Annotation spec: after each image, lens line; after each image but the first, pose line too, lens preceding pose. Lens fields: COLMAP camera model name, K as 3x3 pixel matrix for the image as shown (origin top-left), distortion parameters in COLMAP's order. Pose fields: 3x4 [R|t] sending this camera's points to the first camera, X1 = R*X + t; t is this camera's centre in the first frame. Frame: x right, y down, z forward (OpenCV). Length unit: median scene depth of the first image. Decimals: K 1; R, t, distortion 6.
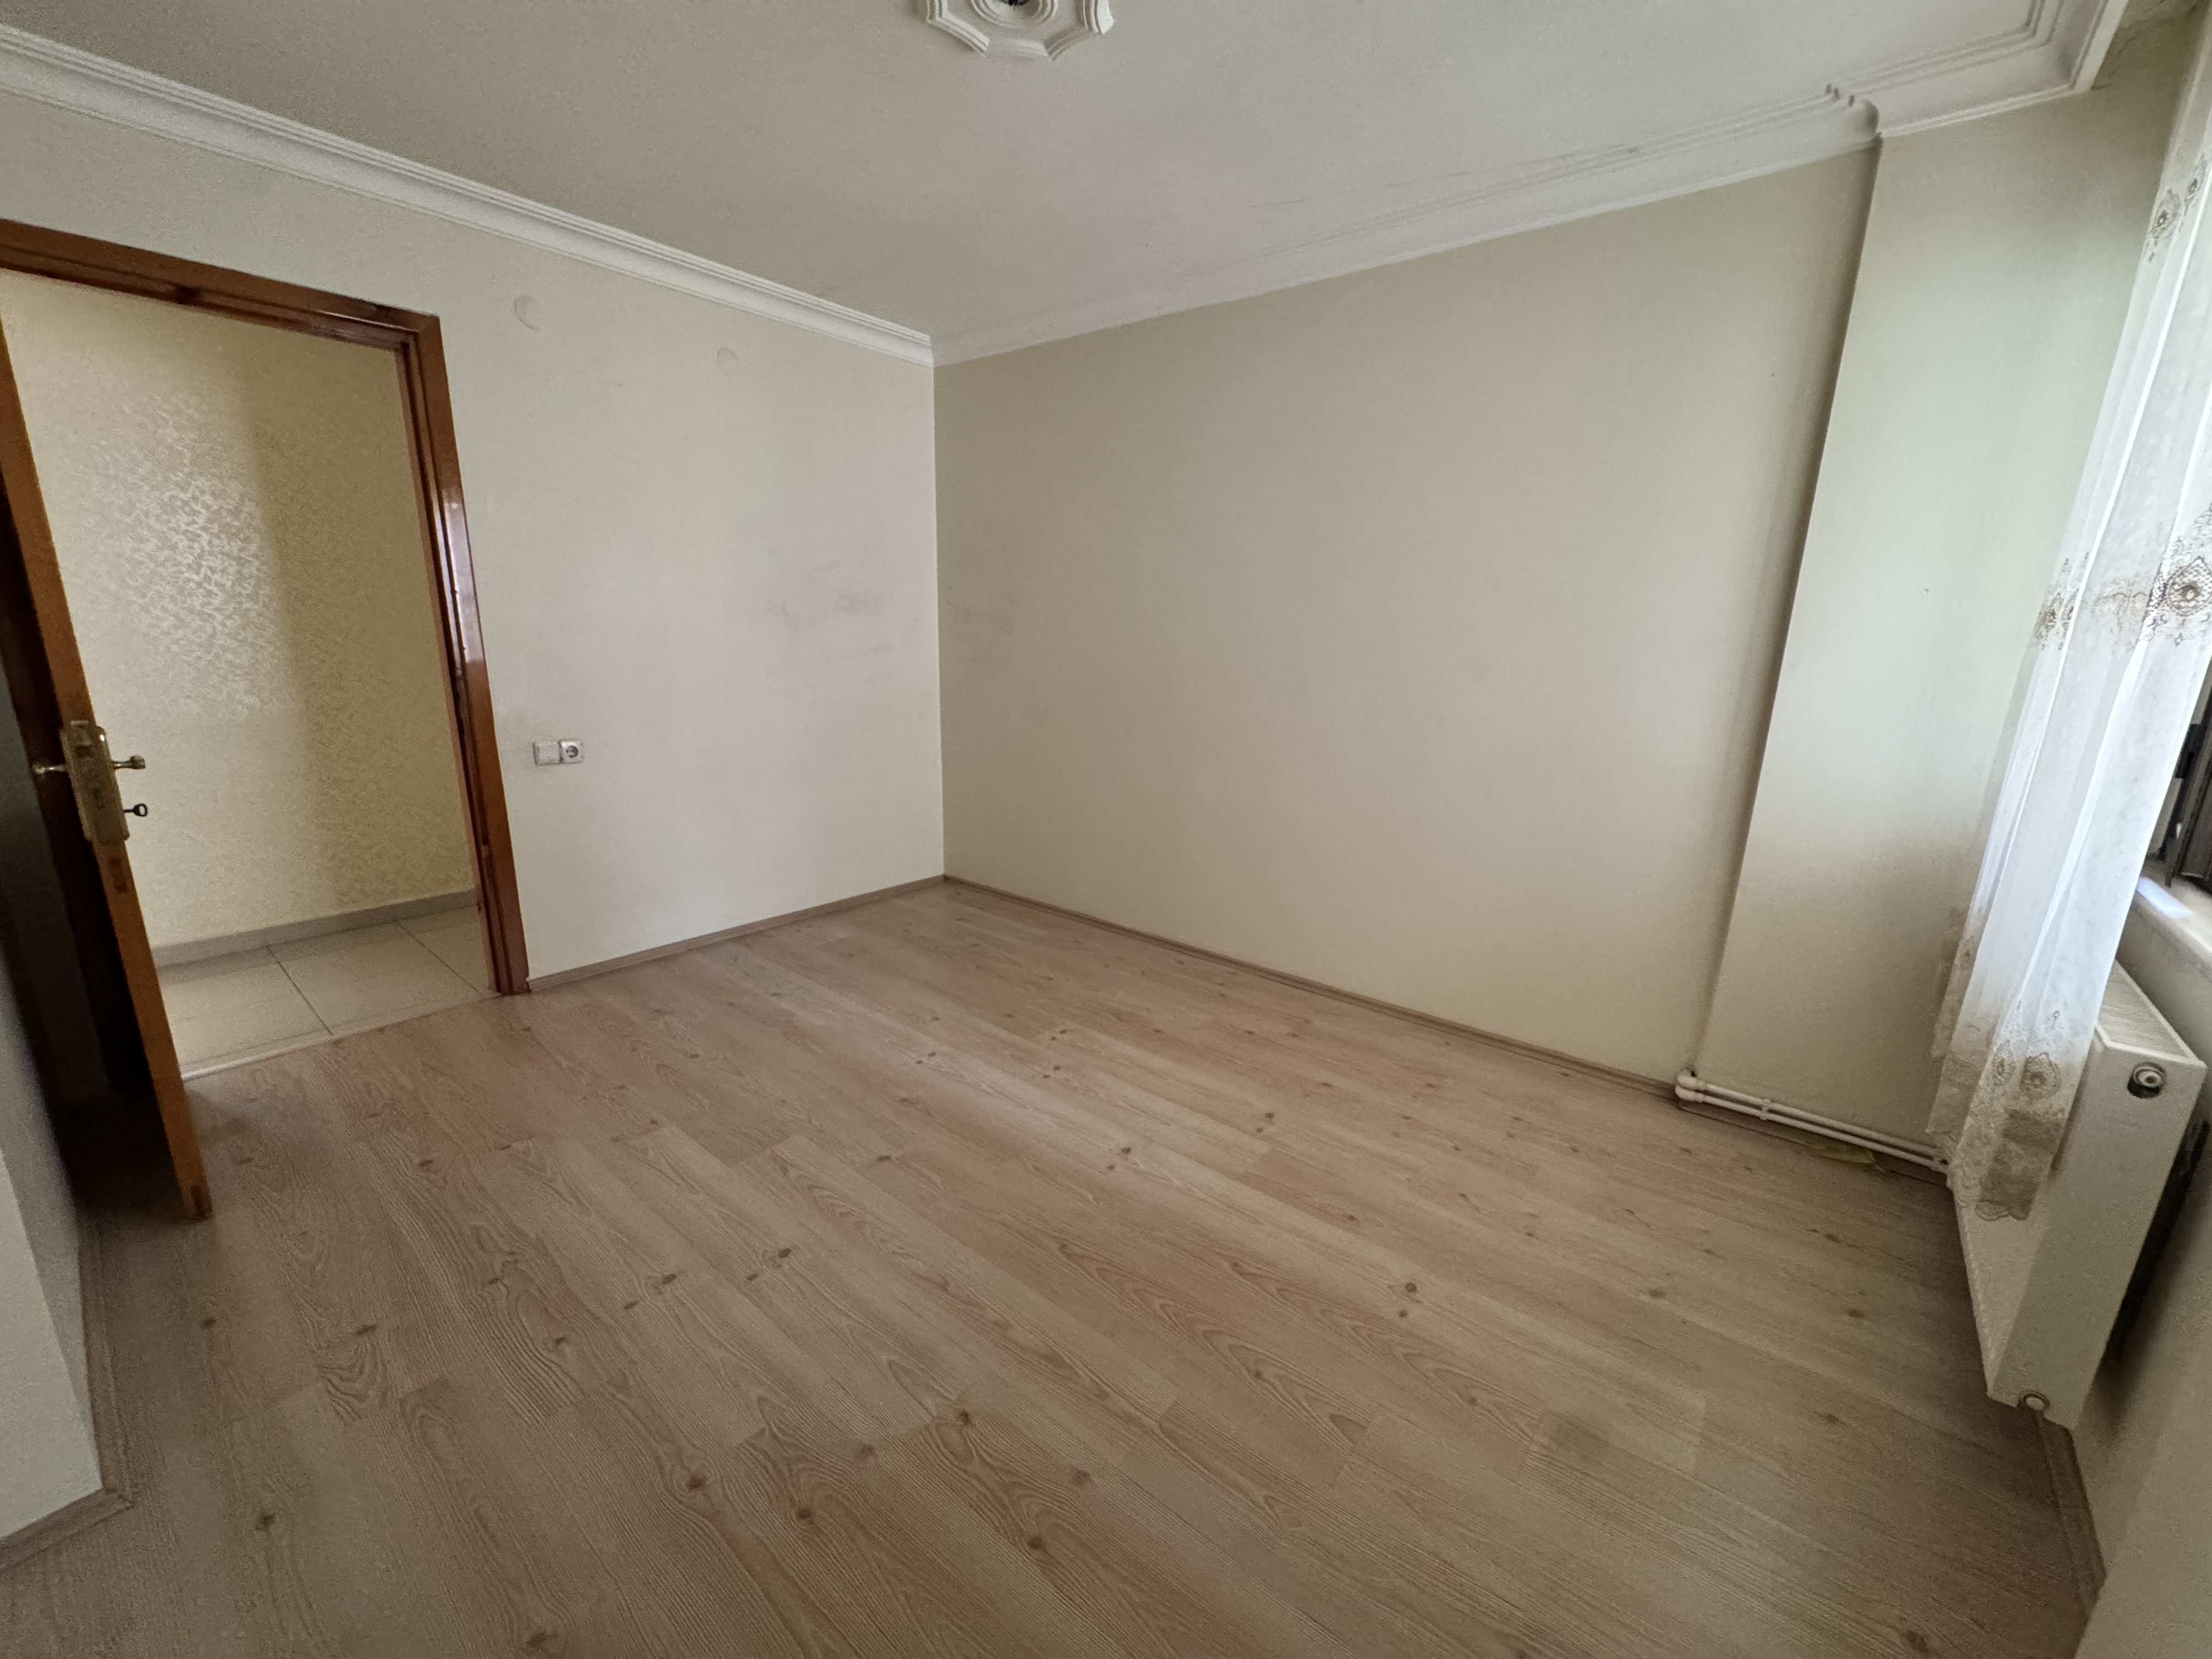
lens RADIAL K [[880.7, 0, 1111.0], [0, 880.7, 833.2], [0, 0, 1]] dist [-0.003506, -0.000159]
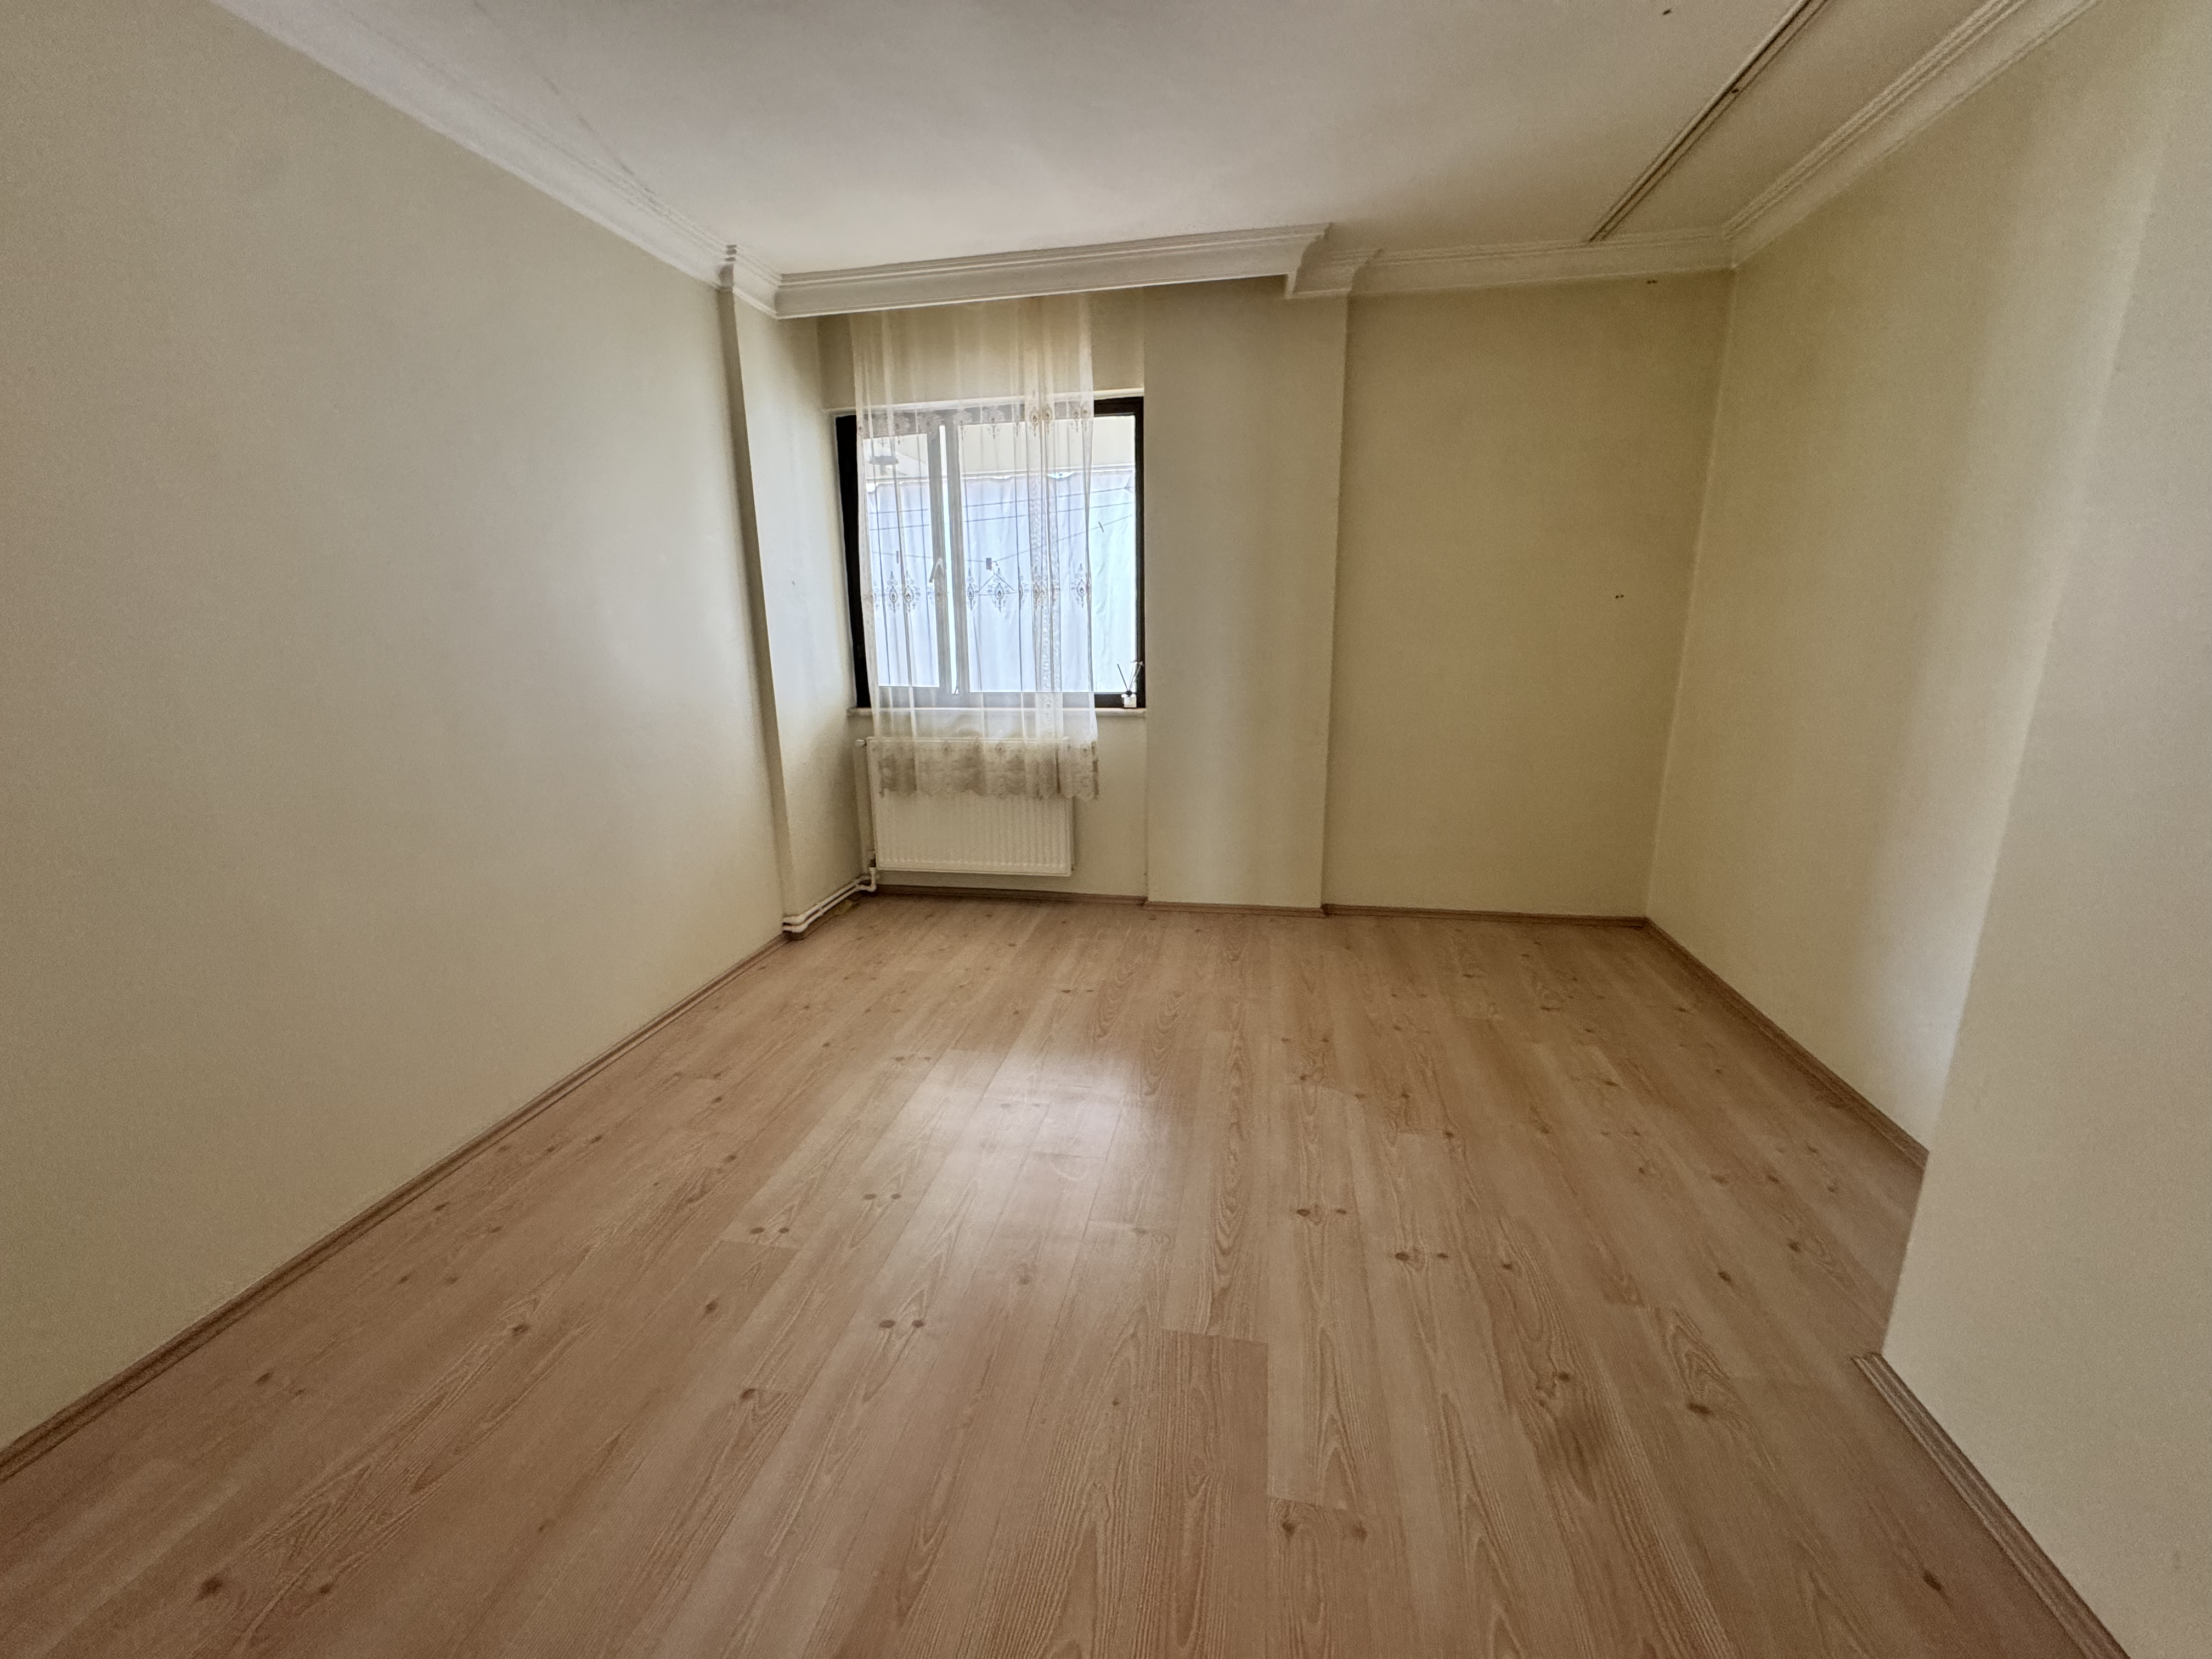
lens RADIAL K [[880.7, 0, 1115.1], [0, 880.7, 820.5], [0, 0, 1]] dist [-0.003506, -0.000159]
pose [[-0.487751, -0.214017, 0.846342, -0.938501], [0.209340, 0.912523, 0.351396, -0.315878], [-0.847511, 0.348568, -0.400282, 1.302762]]
